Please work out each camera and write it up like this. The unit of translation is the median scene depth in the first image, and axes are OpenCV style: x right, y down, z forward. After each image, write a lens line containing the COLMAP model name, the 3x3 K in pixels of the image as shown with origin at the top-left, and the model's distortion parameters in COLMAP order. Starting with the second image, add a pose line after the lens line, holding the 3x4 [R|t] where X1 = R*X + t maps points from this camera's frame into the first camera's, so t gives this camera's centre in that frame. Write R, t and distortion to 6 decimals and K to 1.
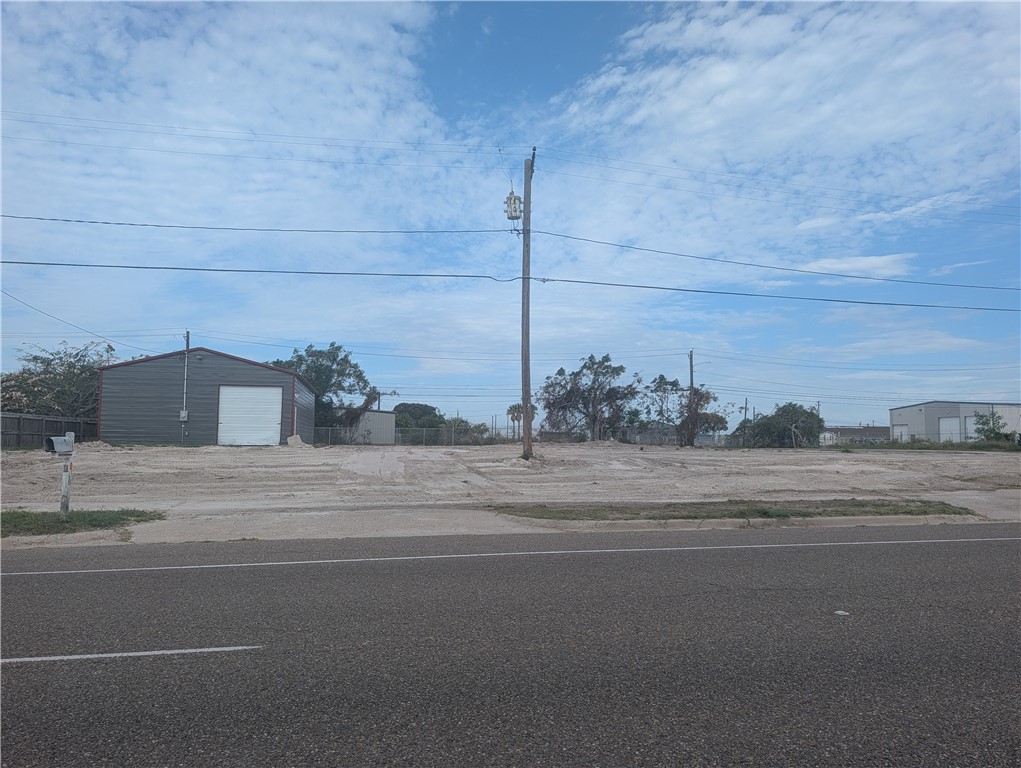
lens RADIAL K [[662.0, 0, 509.0], [0, 662.0, 363.1], [0, 0, 1]] dist [0.032290, -0.029927]
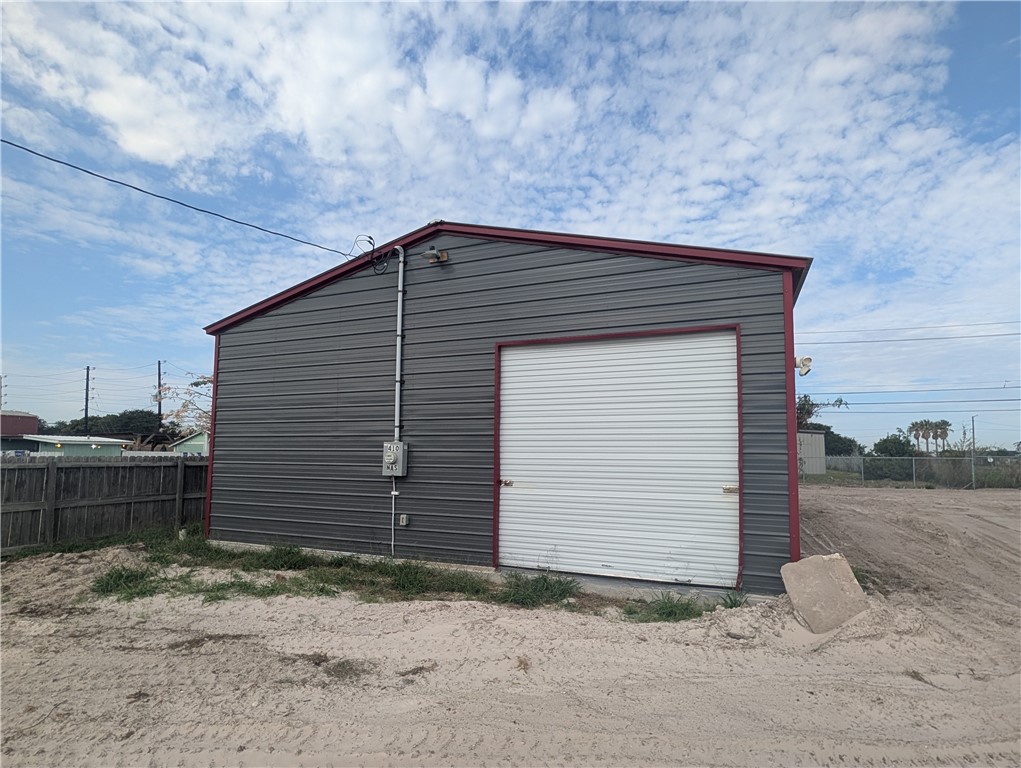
lens RADIAL K [[390.9, 0, 510.5], [0, 390.9, 384.0], [0, 0, 1]] dist [0.000945, -0.000002]
pose [[0.778293, -0.092661, -0.621026, -0.326845], [0.061414, 0.995543, -0.071574, 0.060001], [0.624891, 0.017566, 0.780515, 0.869659]]
